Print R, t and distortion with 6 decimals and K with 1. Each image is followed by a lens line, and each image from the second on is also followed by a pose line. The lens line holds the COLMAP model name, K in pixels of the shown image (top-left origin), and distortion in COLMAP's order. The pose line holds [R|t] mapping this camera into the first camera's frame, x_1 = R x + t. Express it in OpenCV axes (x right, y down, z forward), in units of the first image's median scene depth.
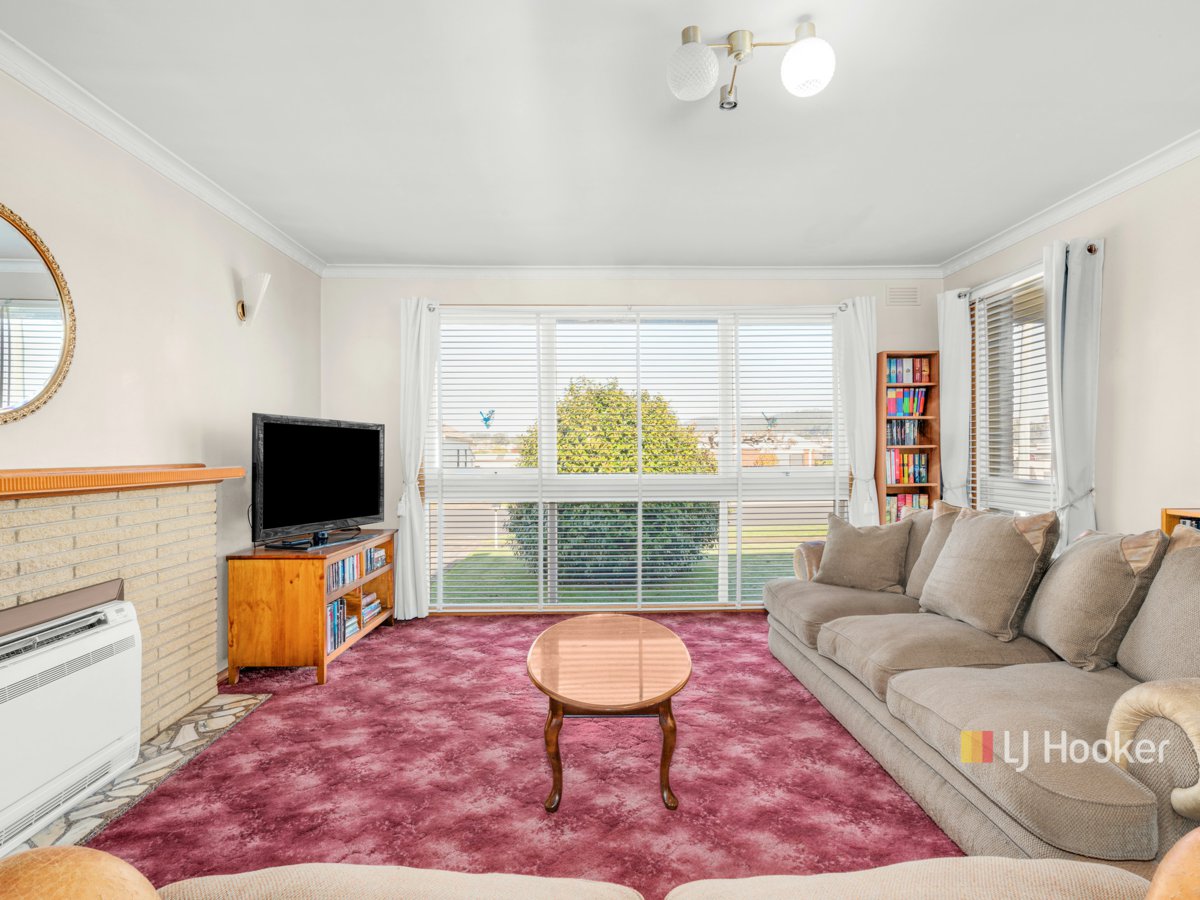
lens RADIAL K [[639.7, 0, 597.7], [0, 639.7, 455.3], [0, 0, 1]] dist [-0.002783, 0.013200]
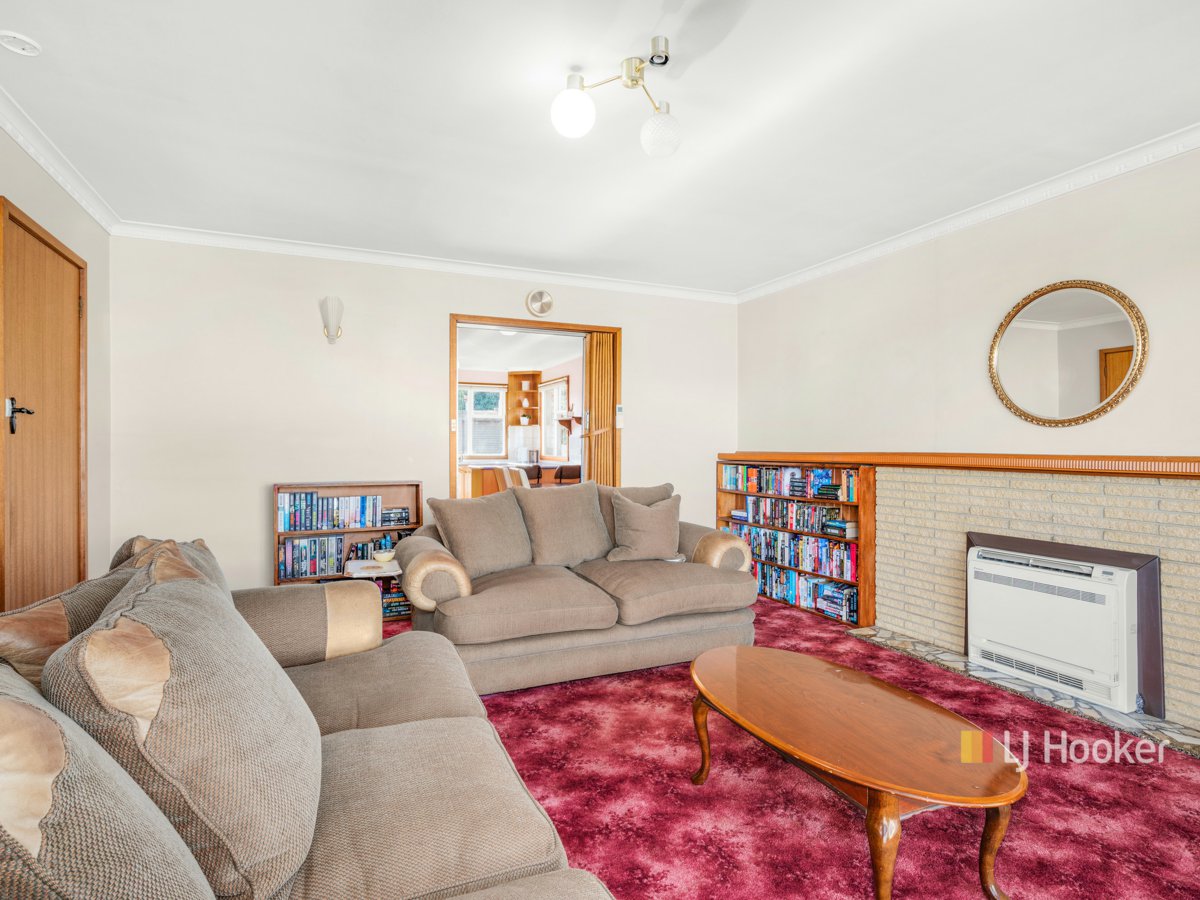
lens RADIAL K [[639.7, 0, 597.7], [0, 639.7, 455.3], [0, 0, 1]] dist [-0.002783, 0.013200]
pose [[-0.924719, 0.001241, -0.380648, 0.661520], [-0.004119, 0.999903, 0.013268, 0.007328], [0.380628, 0.013837, -0.924625, 1.895506]]
